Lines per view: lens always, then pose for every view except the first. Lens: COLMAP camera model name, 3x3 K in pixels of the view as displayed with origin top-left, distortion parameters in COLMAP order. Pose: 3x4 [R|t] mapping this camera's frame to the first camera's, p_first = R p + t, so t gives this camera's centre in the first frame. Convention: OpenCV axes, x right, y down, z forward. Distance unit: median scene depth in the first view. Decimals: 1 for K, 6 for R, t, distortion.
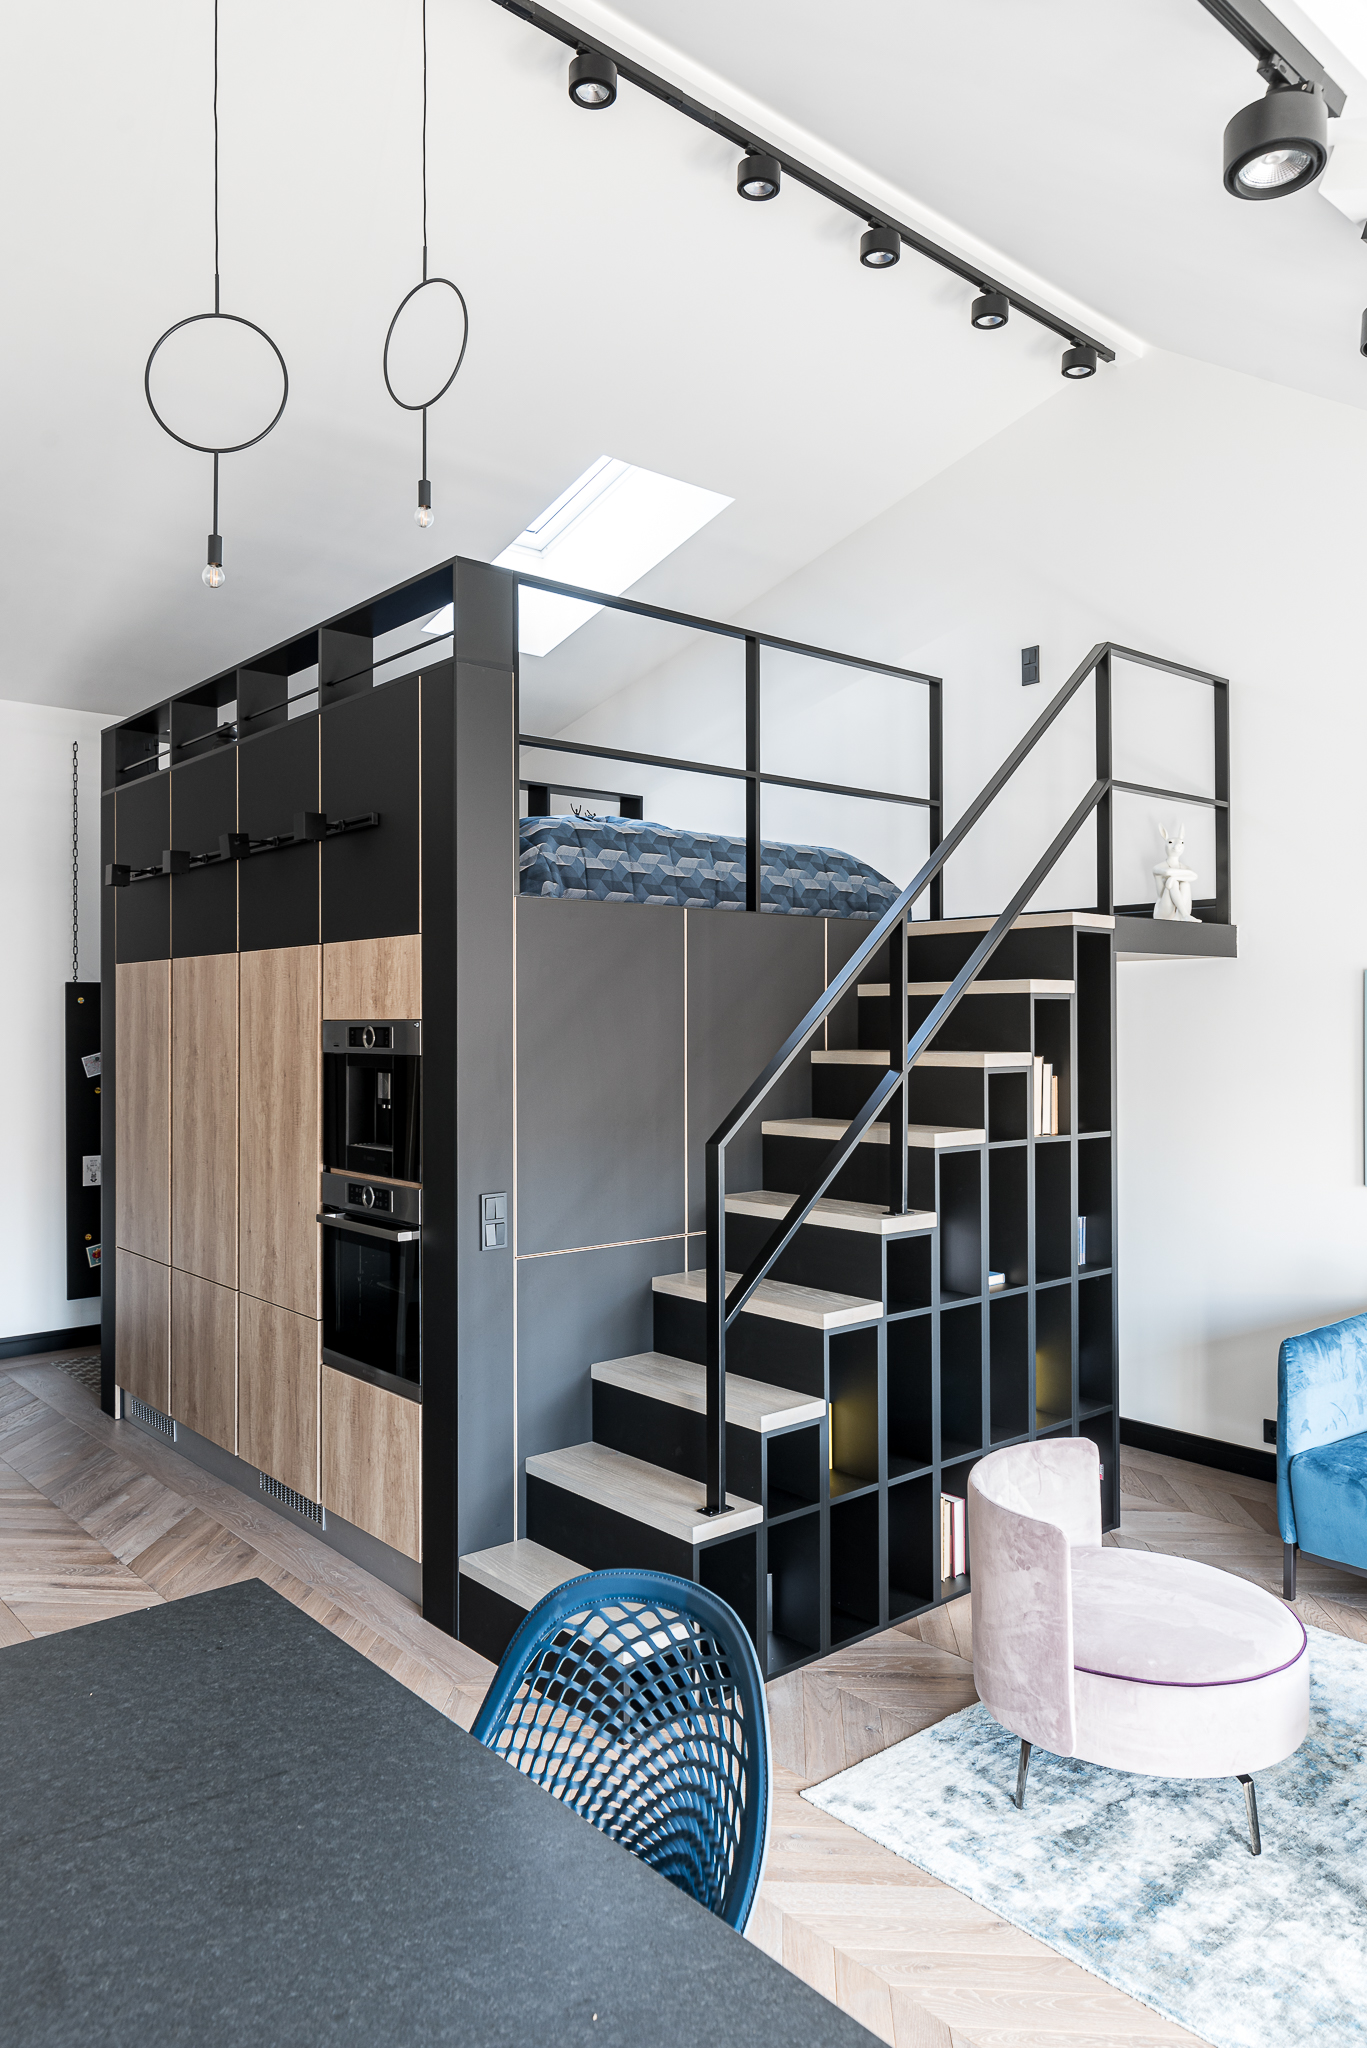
lens RADIAL K [[1370.3, 0, 679.3], [0, 1370.3, 1013.5], [0, 0, 1]] dist [-0.000724, -0.000927]
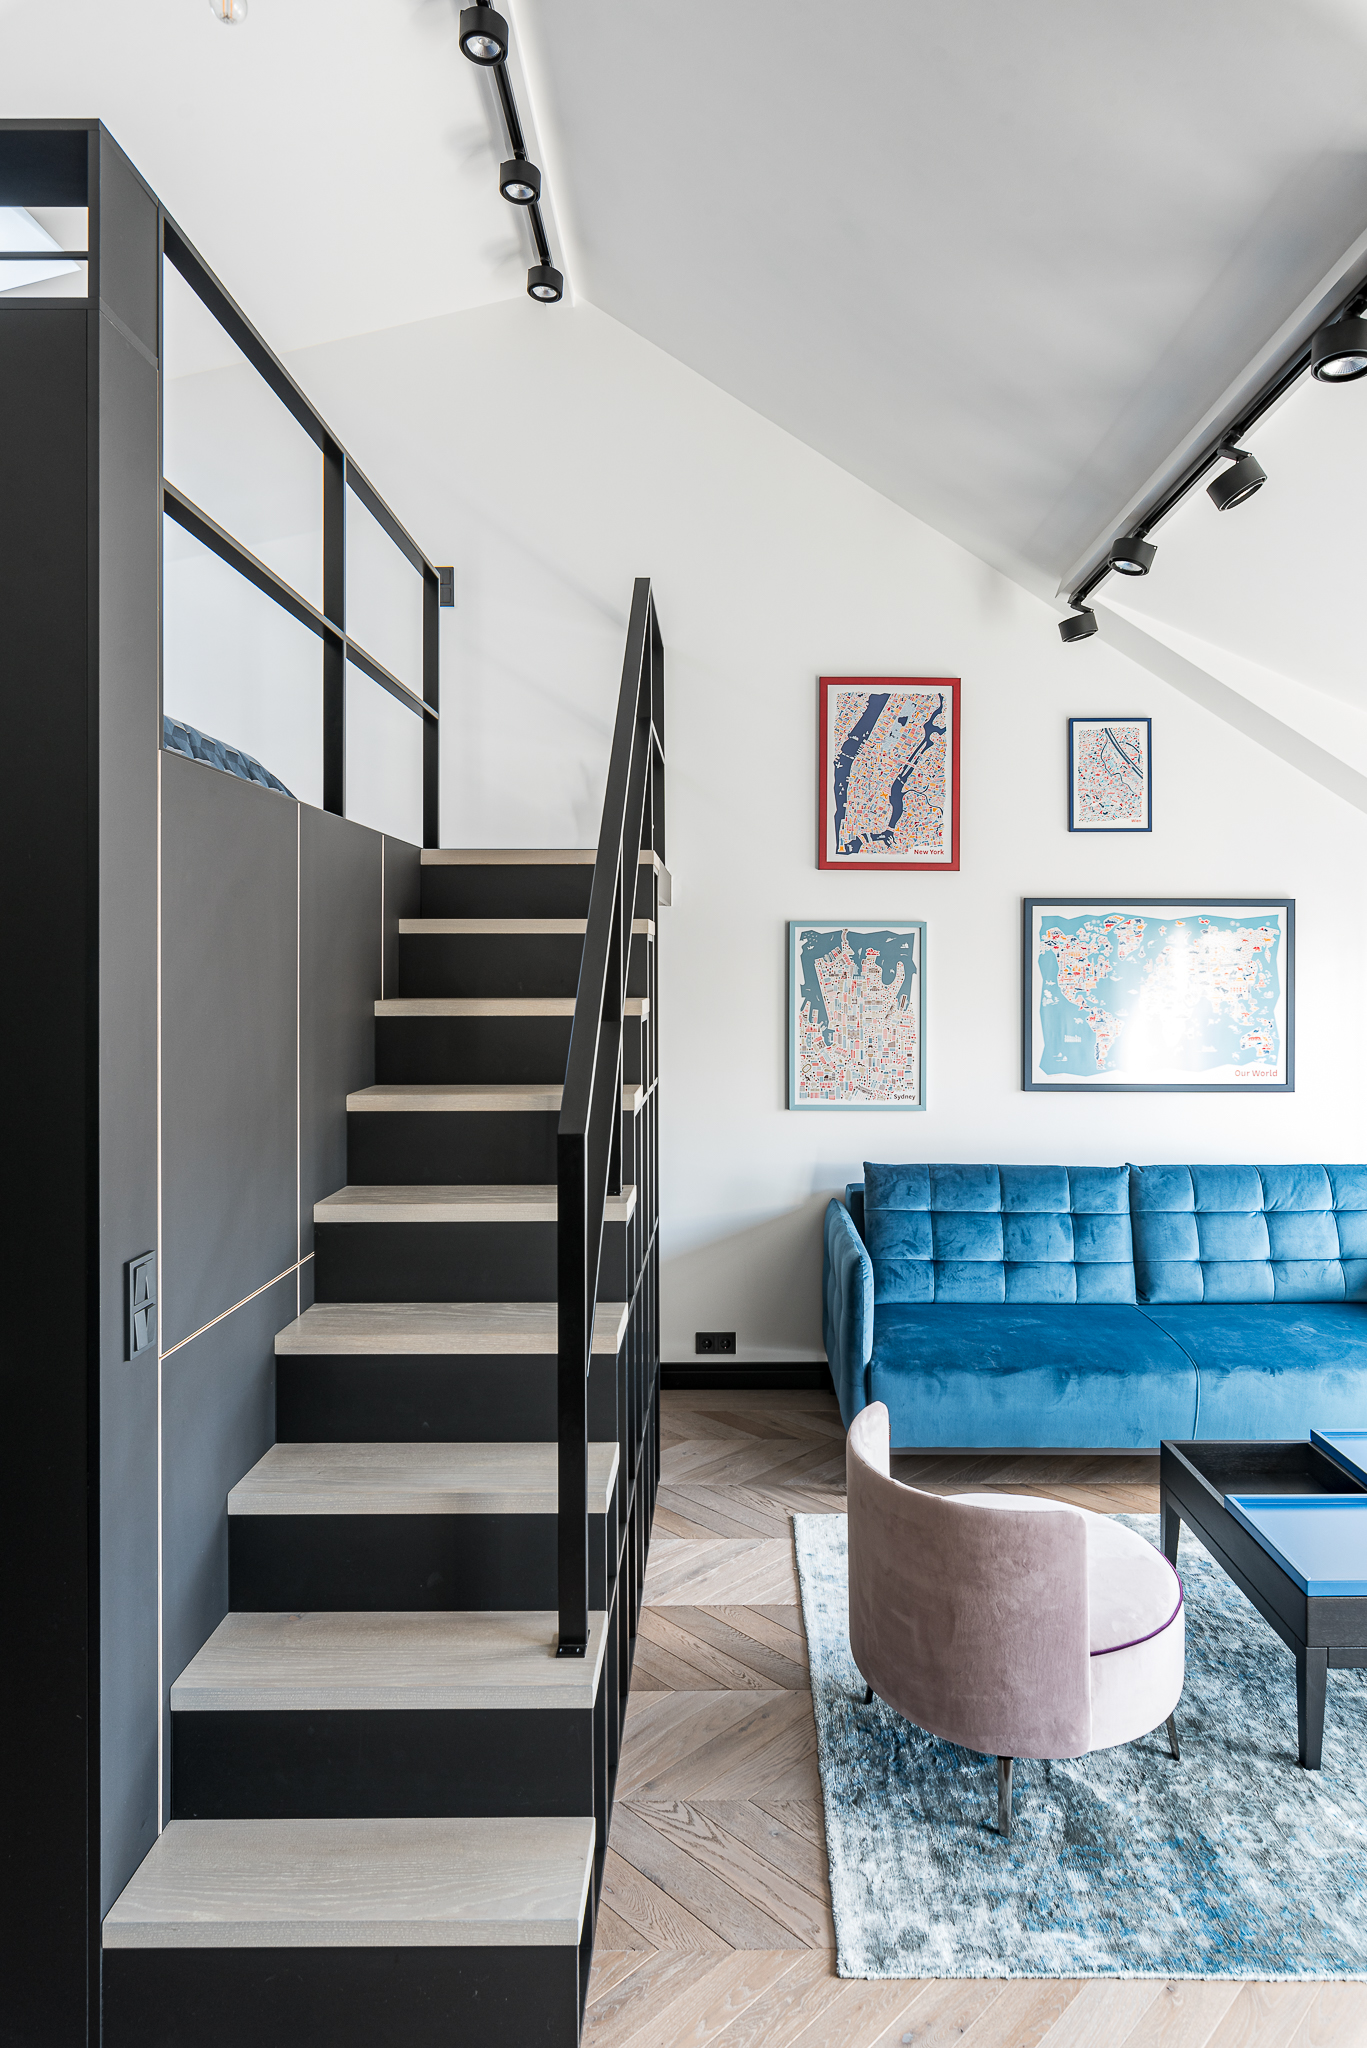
lens RADIAL K [[1195.2, 0, 730.8], [0, 1195.2, 964.0], [0, 0, 1]] dist [0.000082, -0.000884]
pose [[0.646052, 0.003993, 0.763283, -0.349973], [-0.006945, 0.999976, 0.000646, 0.005112], [-0.763262, -0.005718, 0.646064, 0.470079]]
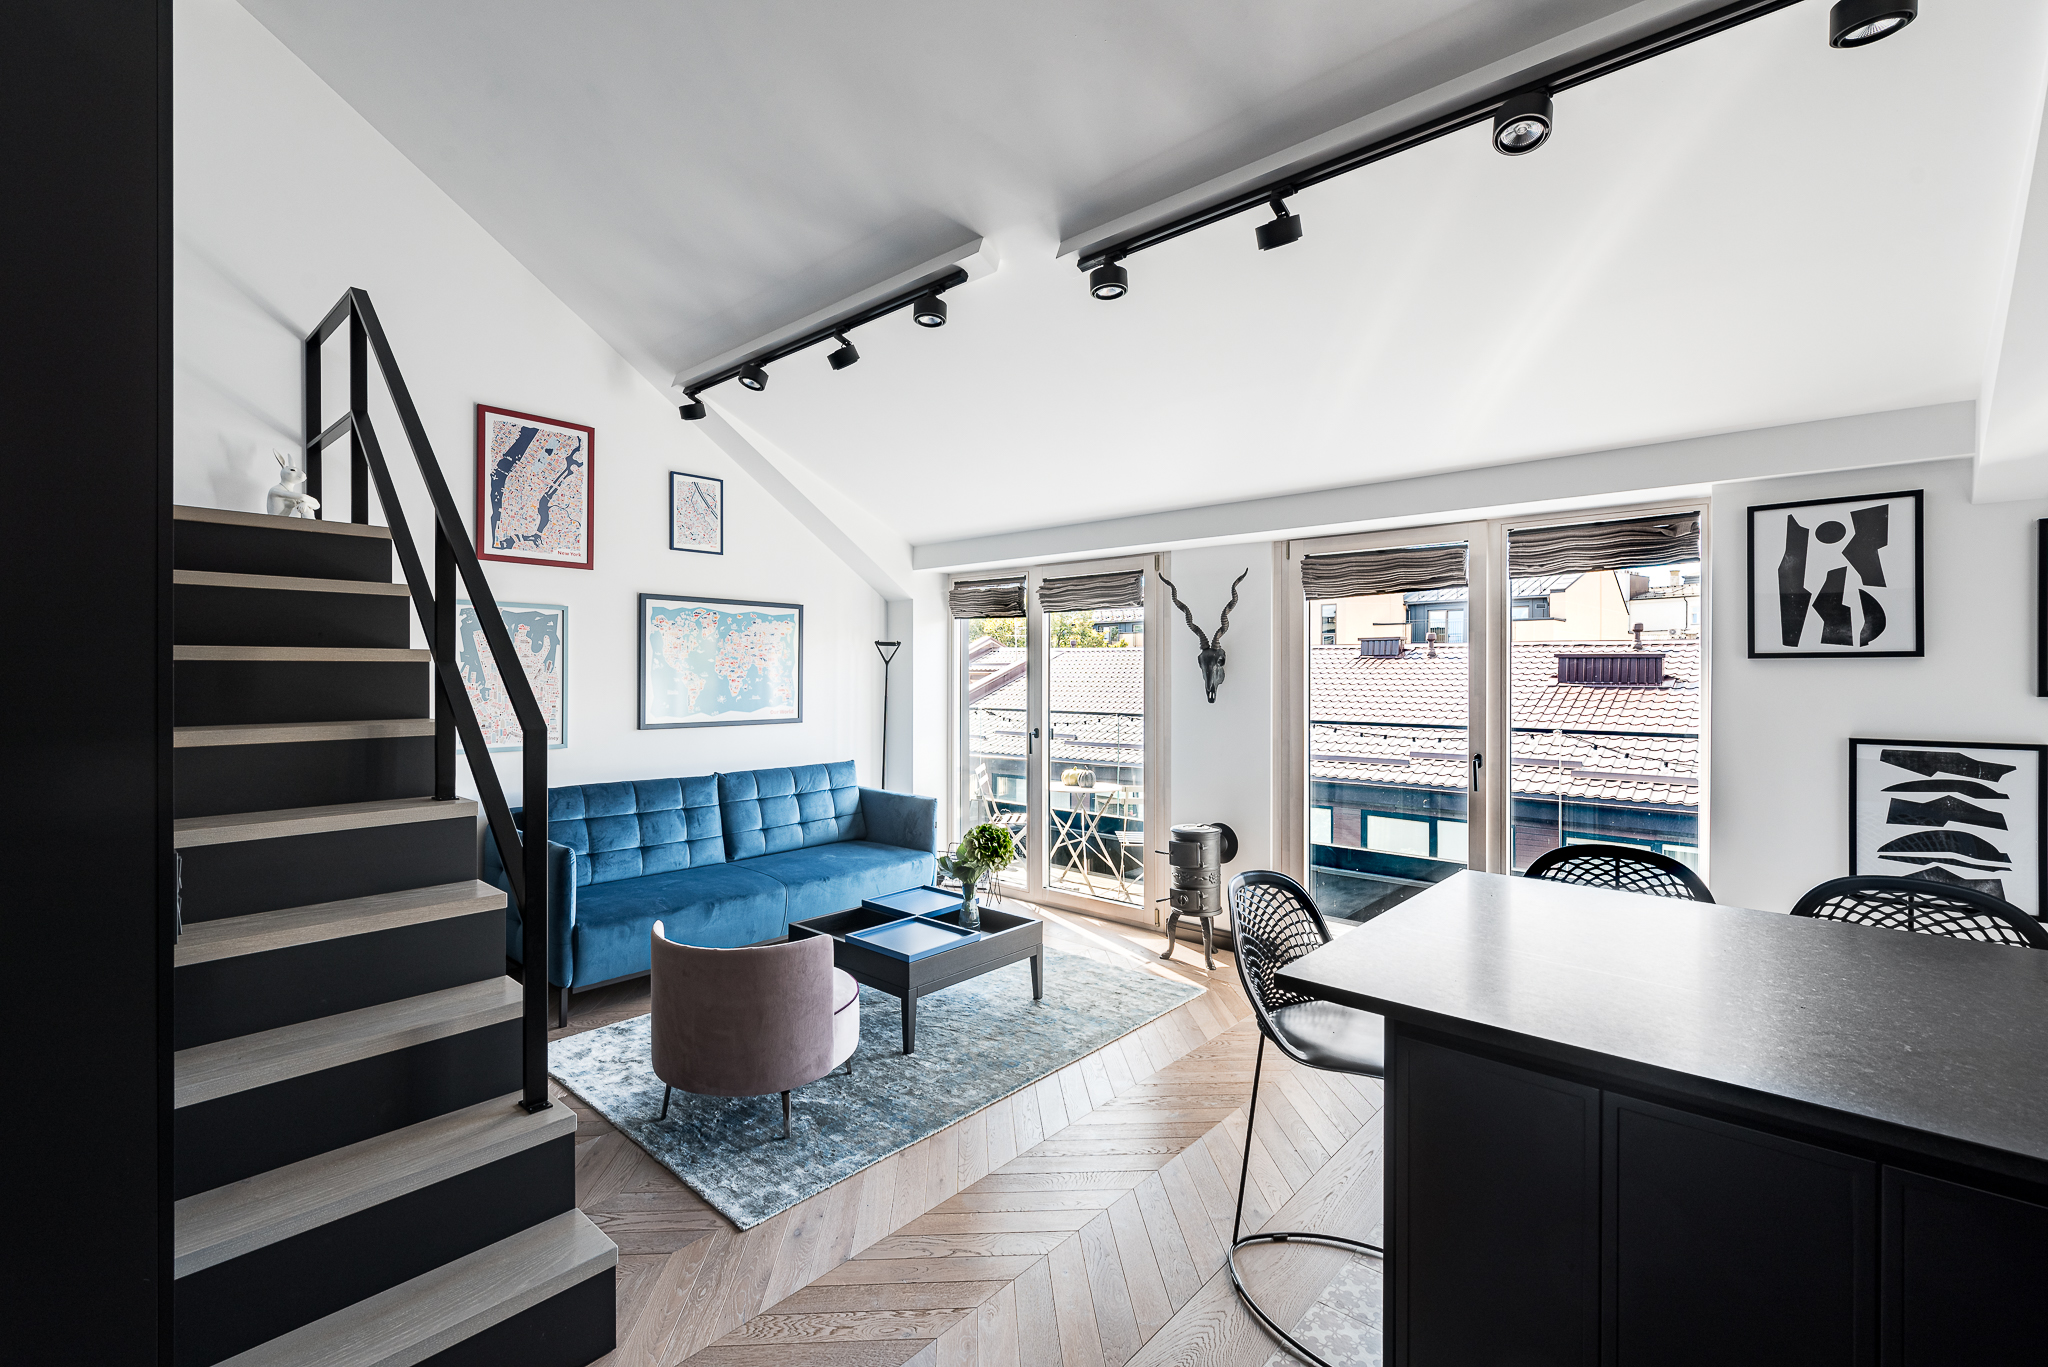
lens RADIAL K [[890.0, 0, 1021.8], [0, 890.0, 673.3], [0, 0, 1]] dist [-0.000001, -0.000460]
pose [[-0.137480, -0.000684, 0.990504, -0.567961], [-0.010525, 0.999944, -0.000770, 0.046451], [-0.990449, -0.010531, -0.137479, 0.656700]]
